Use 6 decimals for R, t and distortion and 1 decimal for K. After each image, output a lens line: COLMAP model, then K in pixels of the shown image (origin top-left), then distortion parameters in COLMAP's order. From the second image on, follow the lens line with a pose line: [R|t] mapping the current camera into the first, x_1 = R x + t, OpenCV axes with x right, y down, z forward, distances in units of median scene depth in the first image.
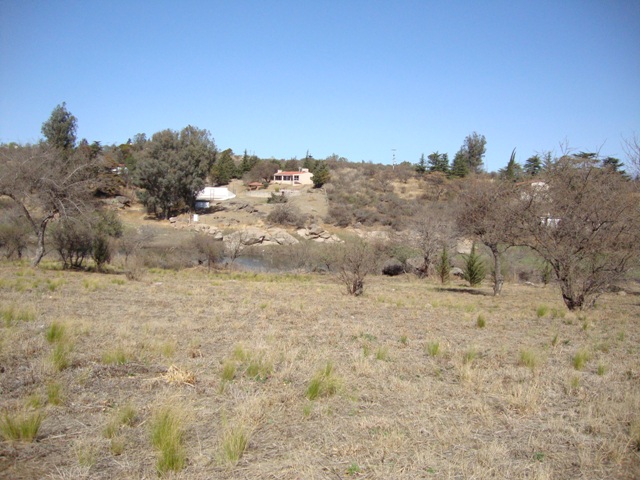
lens RADIAL K [[602.1, 0, 320.0], [0, 602.1, 240.0], [0, 0, 1]] dist [-0.200164, 0.283530]
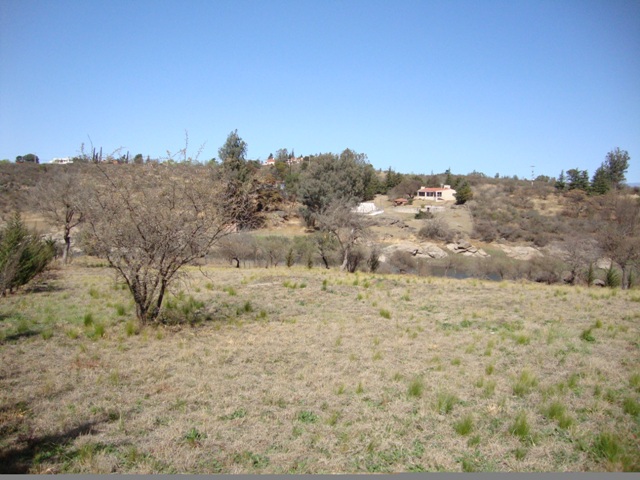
lens RADIAL K [[602.1, 0, 320.0], [0, 602.1, 240.0], [0, 0, 1]] dist [-0.200164, 0.283530]
pose [[0.976637, 0.011927, -0.214566, -0.022360], [-0.015883, 0.999734, -0.016719, -0.002038], [0.214310, 0.019737, 0.976566, -0.092147]]
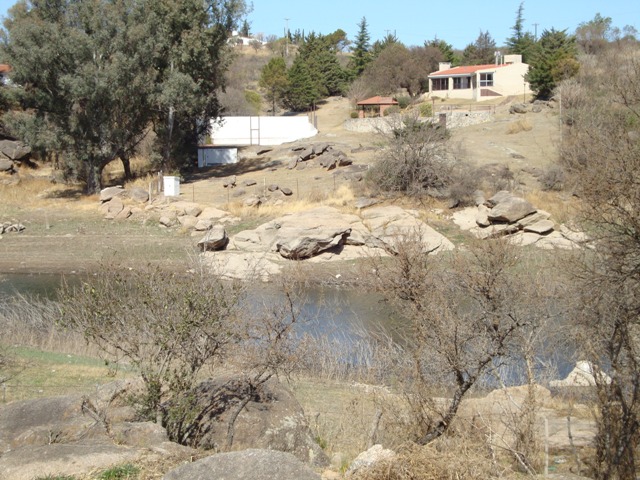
lens RADIAL K [[1333.5, 0, 320.0], [0, 1333.5, 240.0], [0, 0, 1]] dist [0.347228, -0.349787]
pose [[0.980452, -0.025132, -0.195148, 0.024622], [0.023037, 0.999650, -0.013001, 0.005151], [0.195407, 0.008251, 0.980688, 0.204045]]
